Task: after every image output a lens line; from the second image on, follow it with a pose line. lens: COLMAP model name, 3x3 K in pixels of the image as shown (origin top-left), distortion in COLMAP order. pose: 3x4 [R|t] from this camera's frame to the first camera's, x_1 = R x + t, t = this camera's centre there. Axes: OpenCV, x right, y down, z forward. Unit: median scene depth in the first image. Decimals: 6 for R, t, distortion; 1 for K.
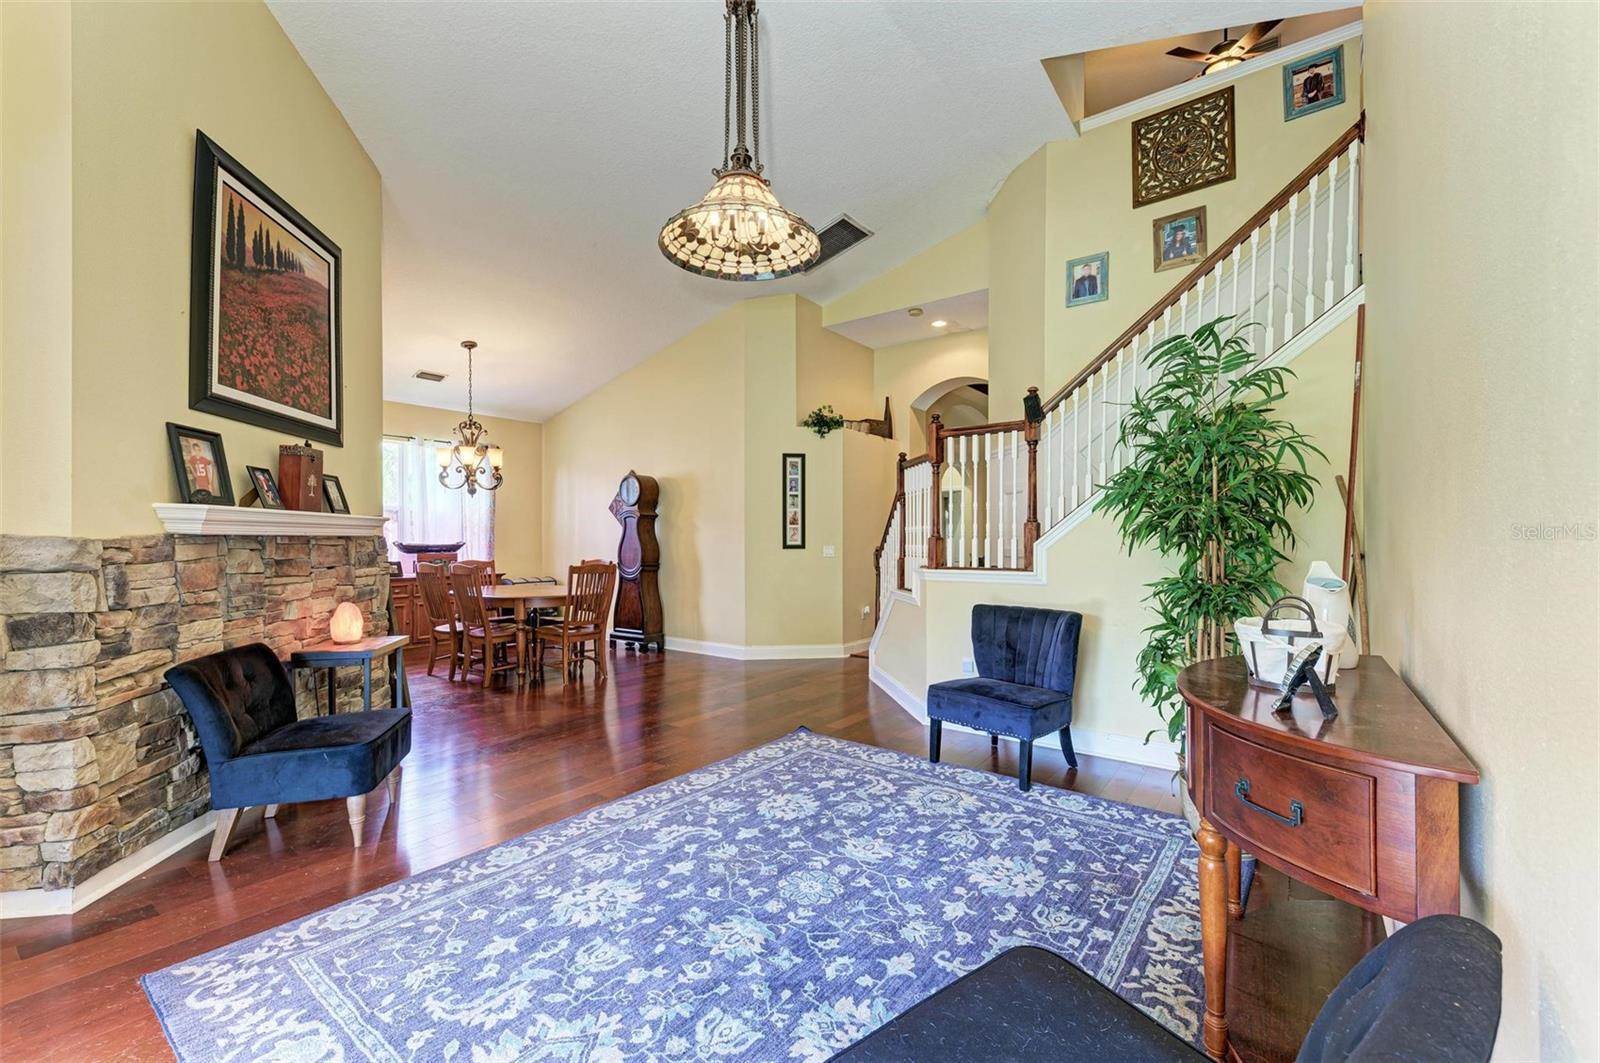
lens RADIAL K [[665.1, 0, 801.7], [0, 665.1, 540.6], [0, 0, 1]] dist [0.014666, -0.000232]
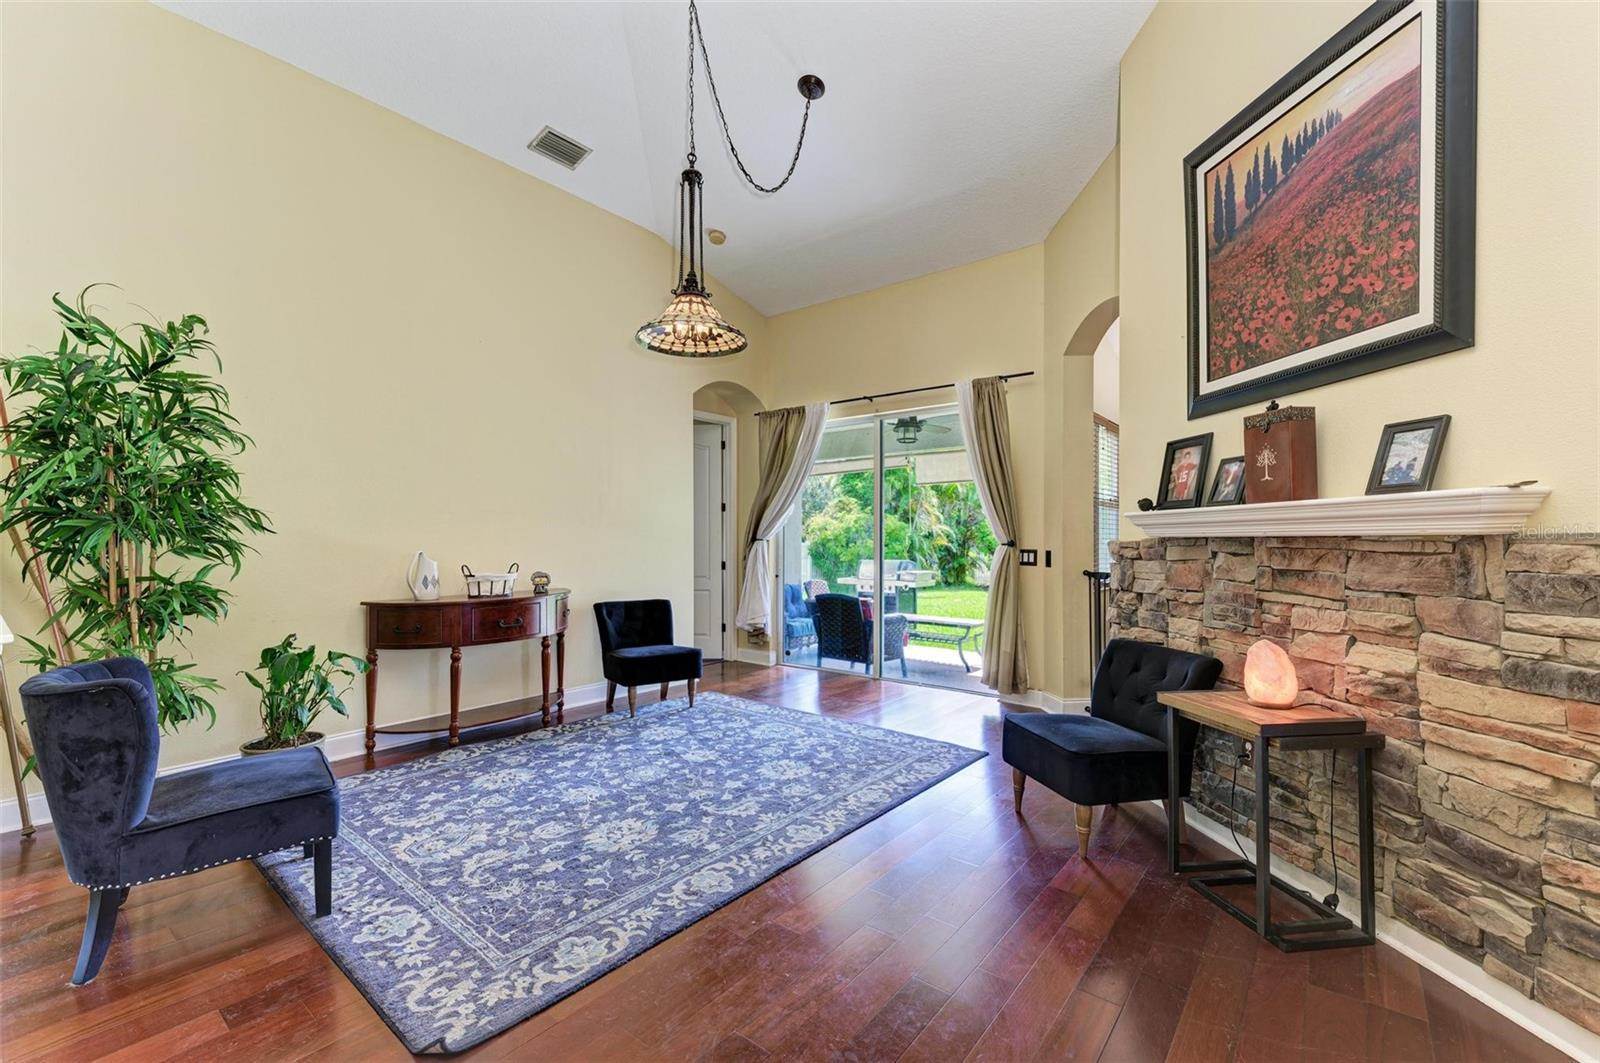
lens RADIAL K [[665.1, 0, 801.7], [0, 665.1, 540.6], [0, 0, 1]] dist [0.014666, -0.000232]
pose [[-0.999277, -0.001717, 0.037989, -0.323300], [-0.001711, 0.999999, 0.000203, -0.002386], [-0.037990, 0.000138, -0.999278, 2.054764]]
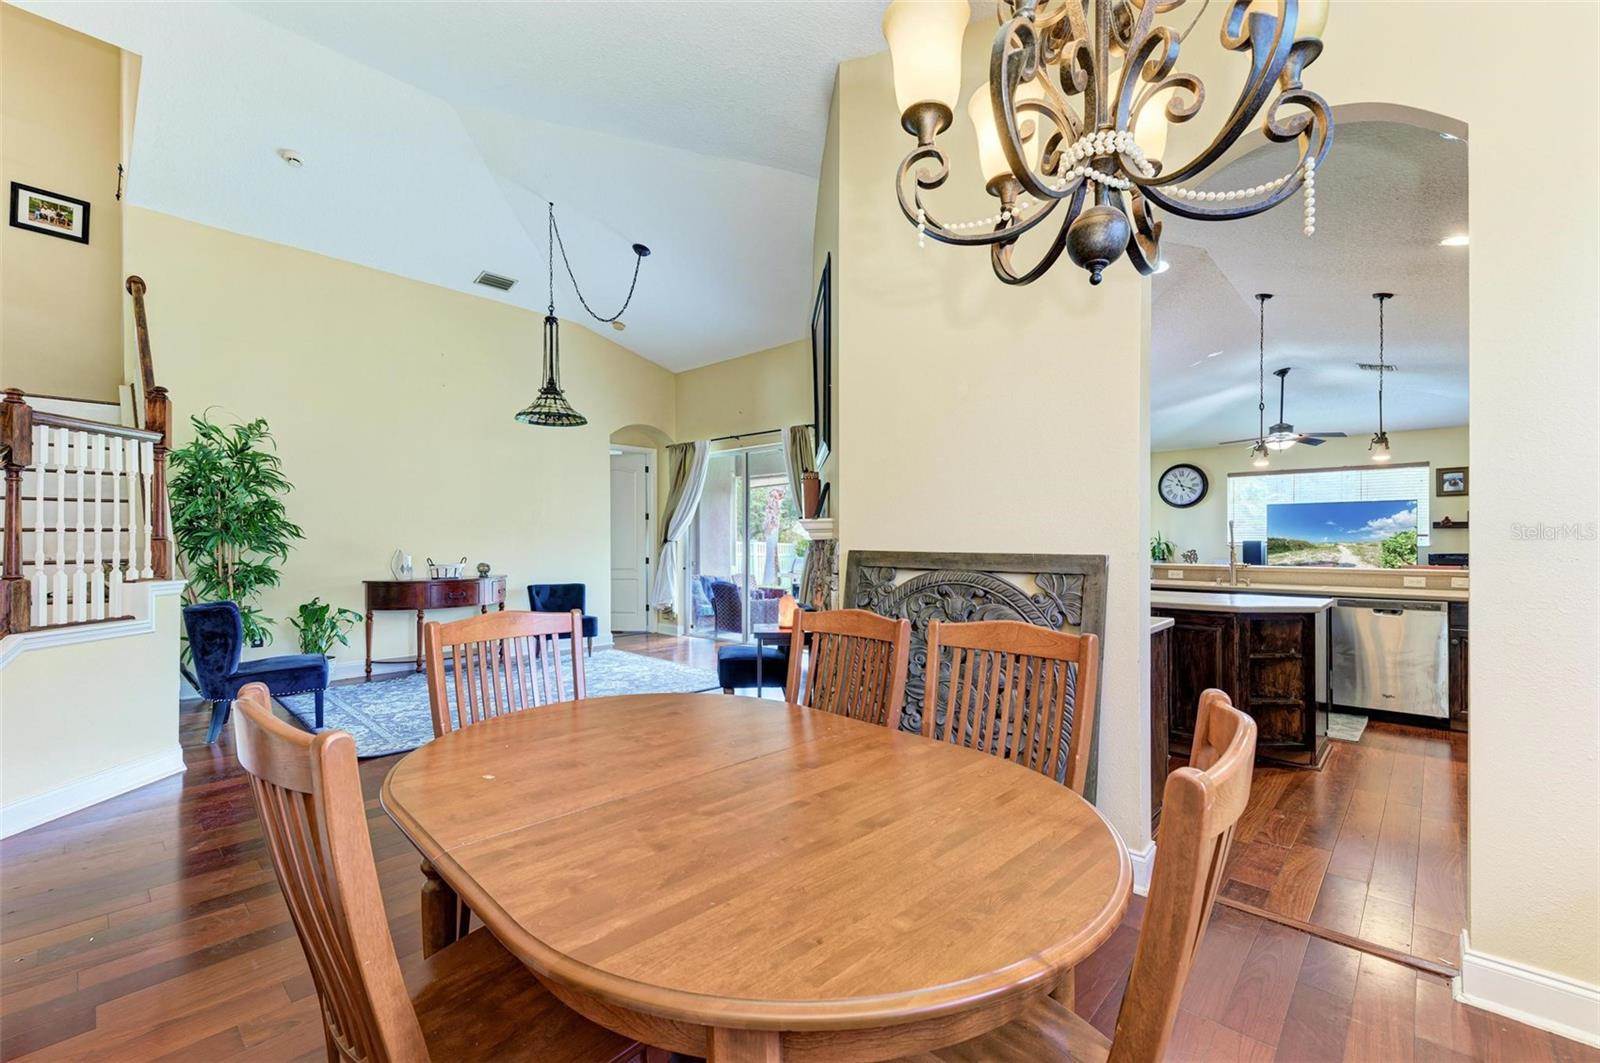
lens RADIAL K [[668.5, 0, 800.3], [0, 668.5, 538.2], [0, 0, 1]] dist [0.030514, 0.000158]
pose [[-0.992914, 0.001771, 0.118825, -1.051409], [0.001319, 0.999992, -0.003883, -0.004533], [-0.118831, -0.003699, -0.992908, 2.749211]]
